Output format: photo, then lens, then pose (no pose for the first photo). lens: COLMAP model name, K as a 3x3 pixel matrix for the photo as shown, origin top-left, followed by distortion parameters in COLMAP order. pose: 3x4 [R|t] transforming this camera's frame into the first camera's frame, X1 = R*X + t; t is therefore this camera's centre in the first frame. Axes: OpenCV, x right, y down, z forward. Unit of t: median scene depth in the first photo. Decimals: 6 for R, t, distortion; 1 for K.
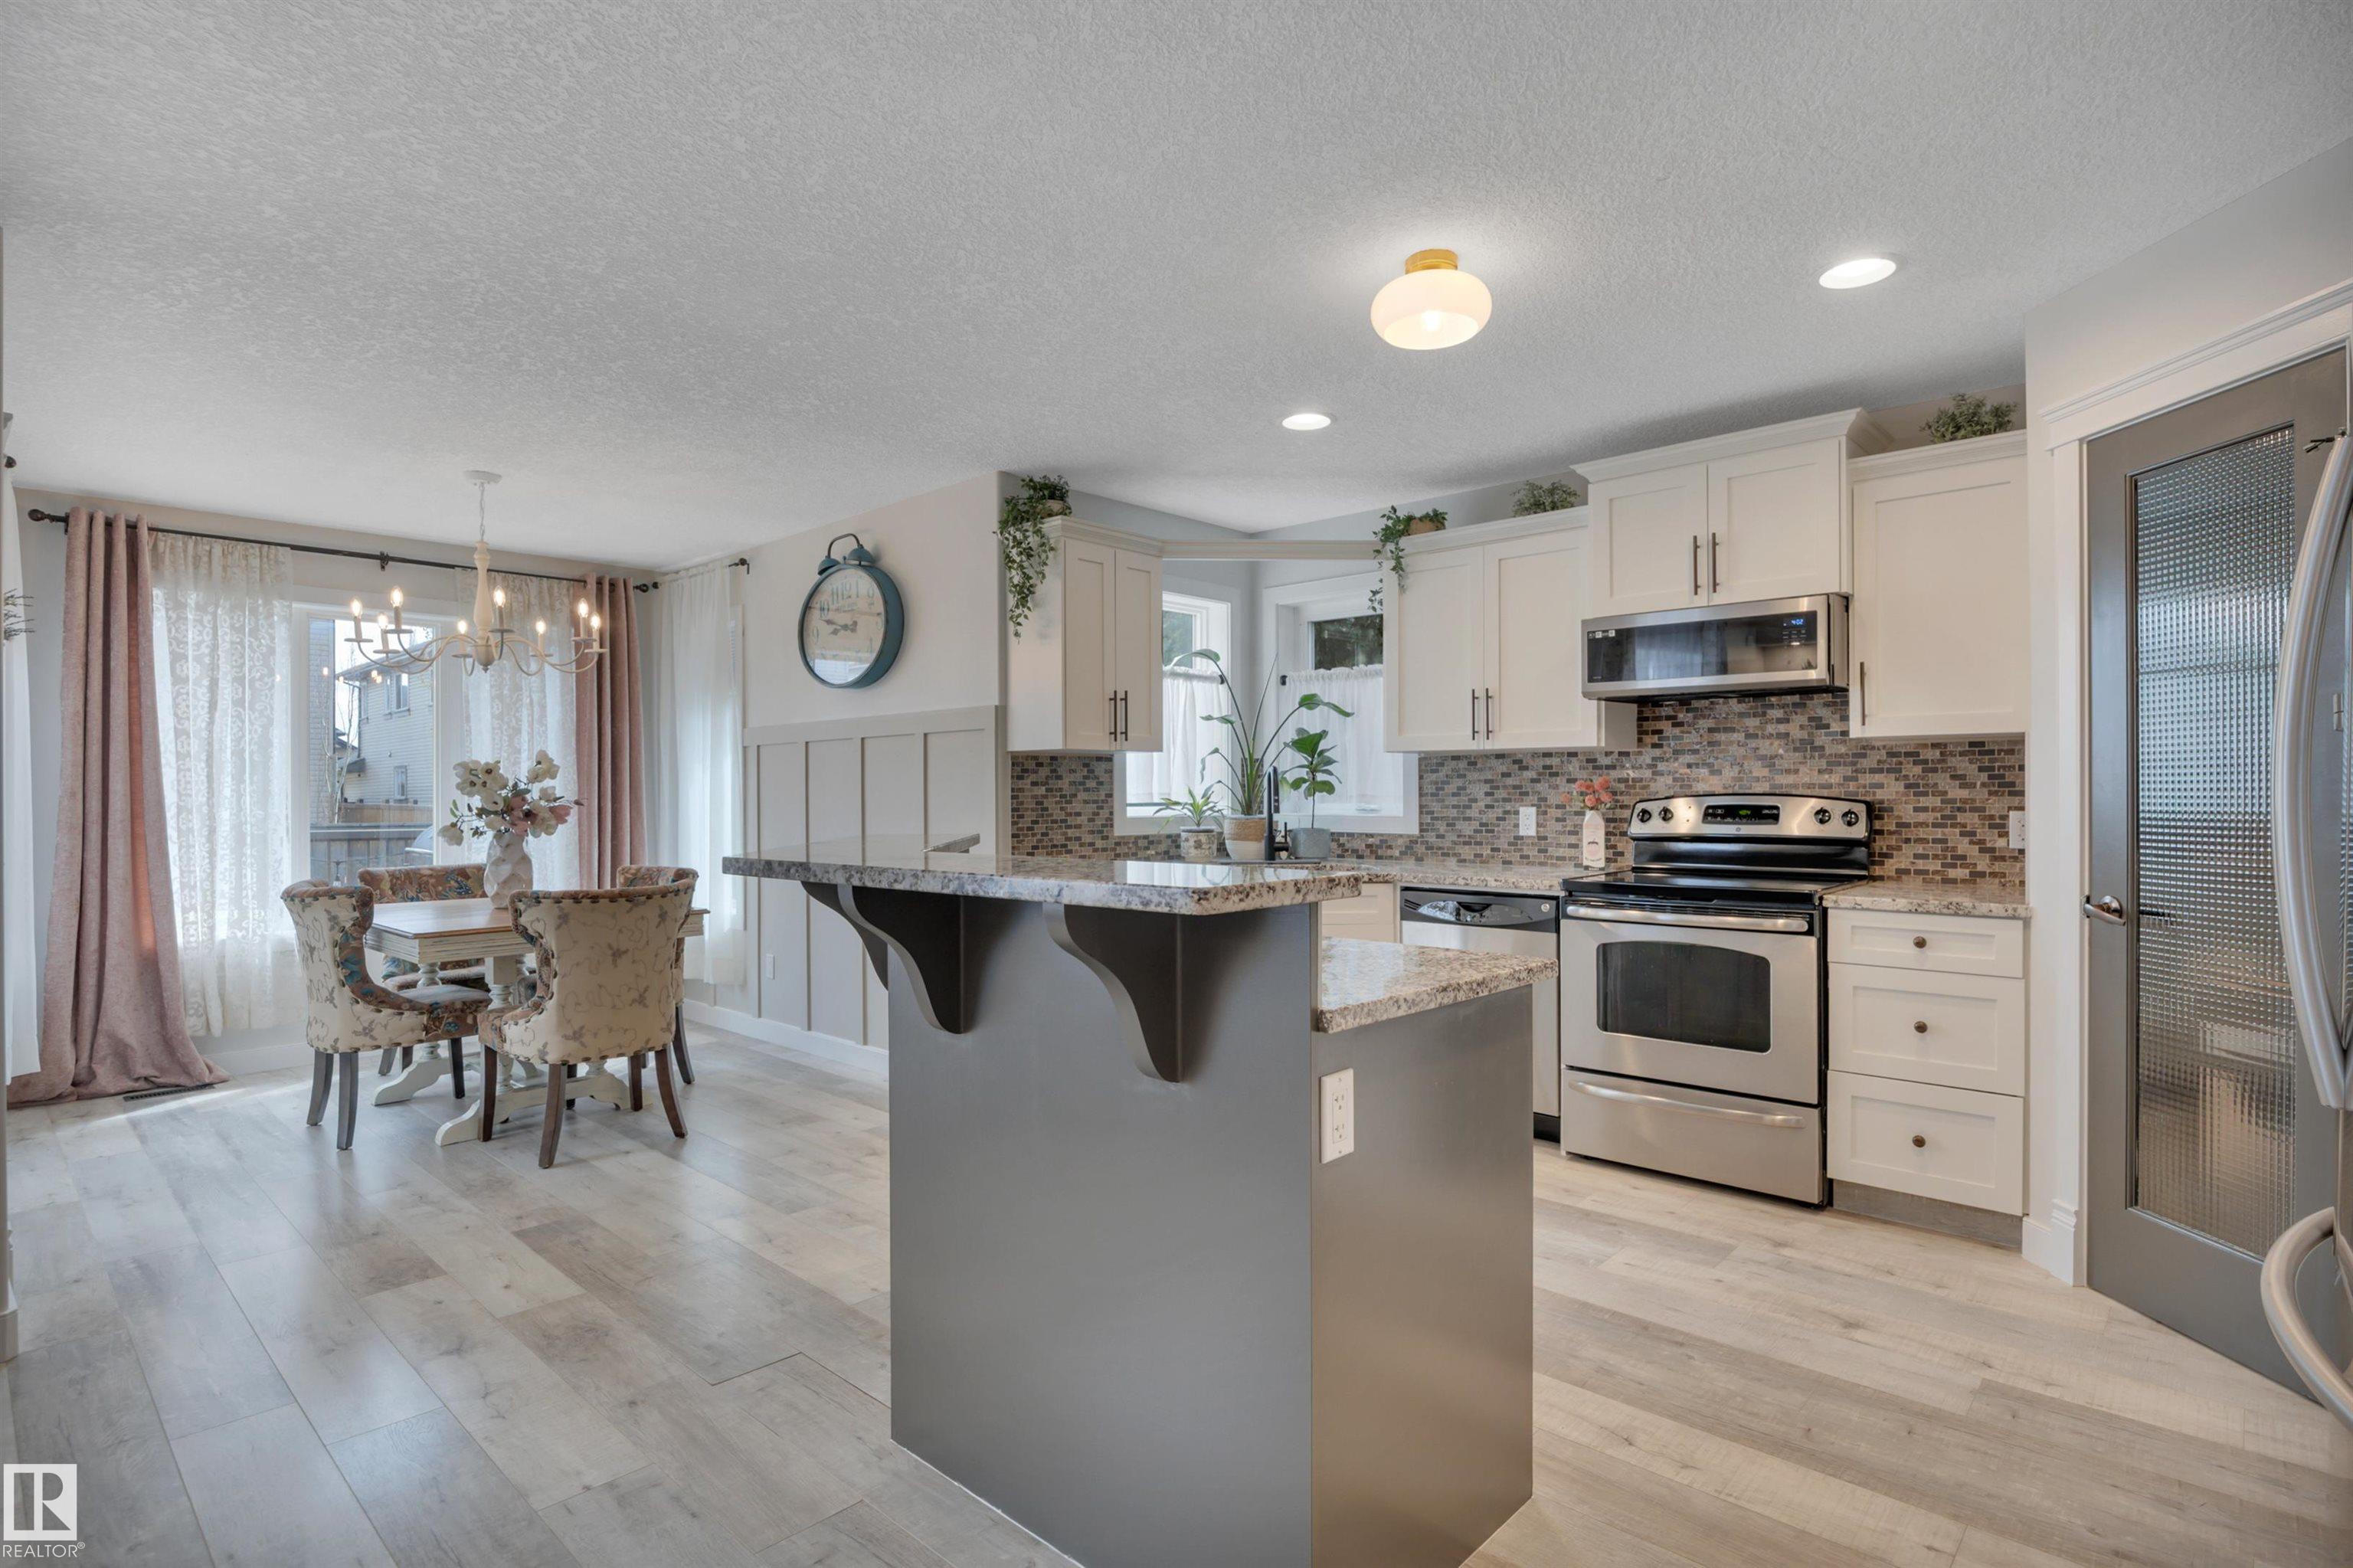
lens RADIAL K [[1178.6, 0, 1163.3], [0, 1178.6, 785.1], [0, 0, 1]] dist [-0.001069, 0.002598]
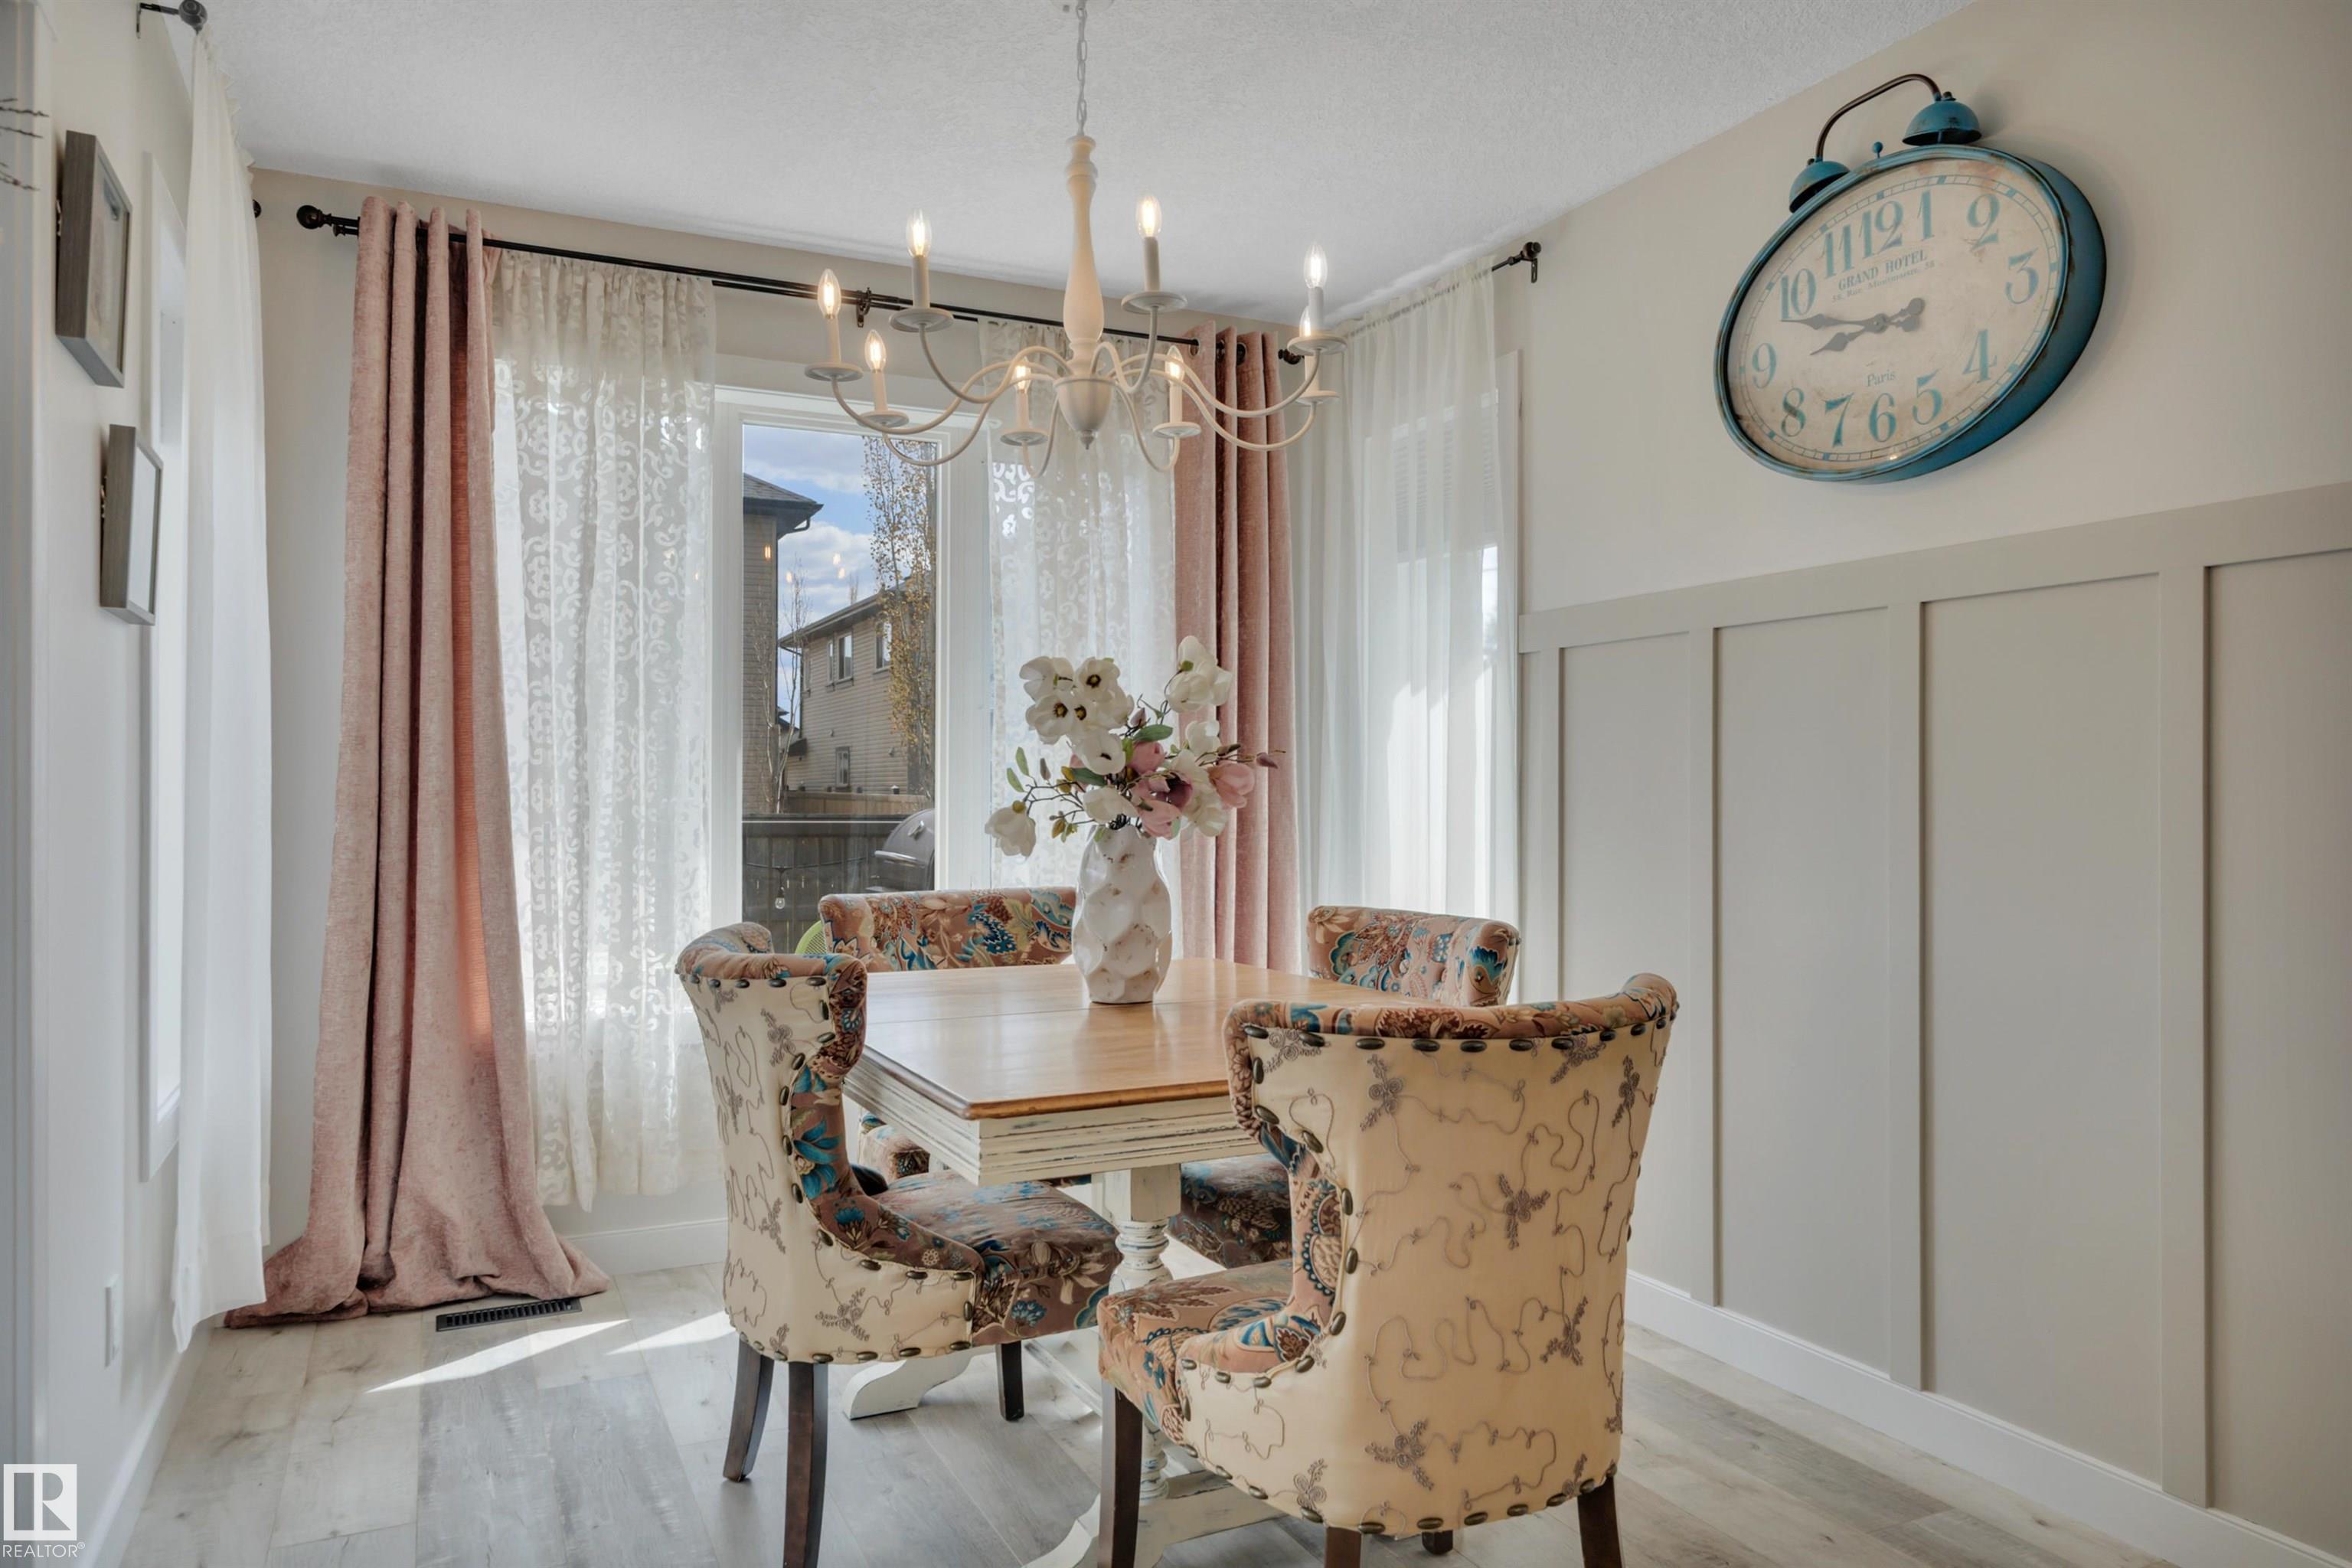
lens RADIAL K [[1498.1, 0, 1178.0], [0, 1498.1, 775.6], [0, 0, 1]] dist [0.019394, 0.000568]
pose [[0.939025, 0.005760, -0.343800, -0.336103], [-0.006576, 0.999978, -0.001206, 0.021048], [0.343785, 0.003393, 0.939042, 0.474072]]
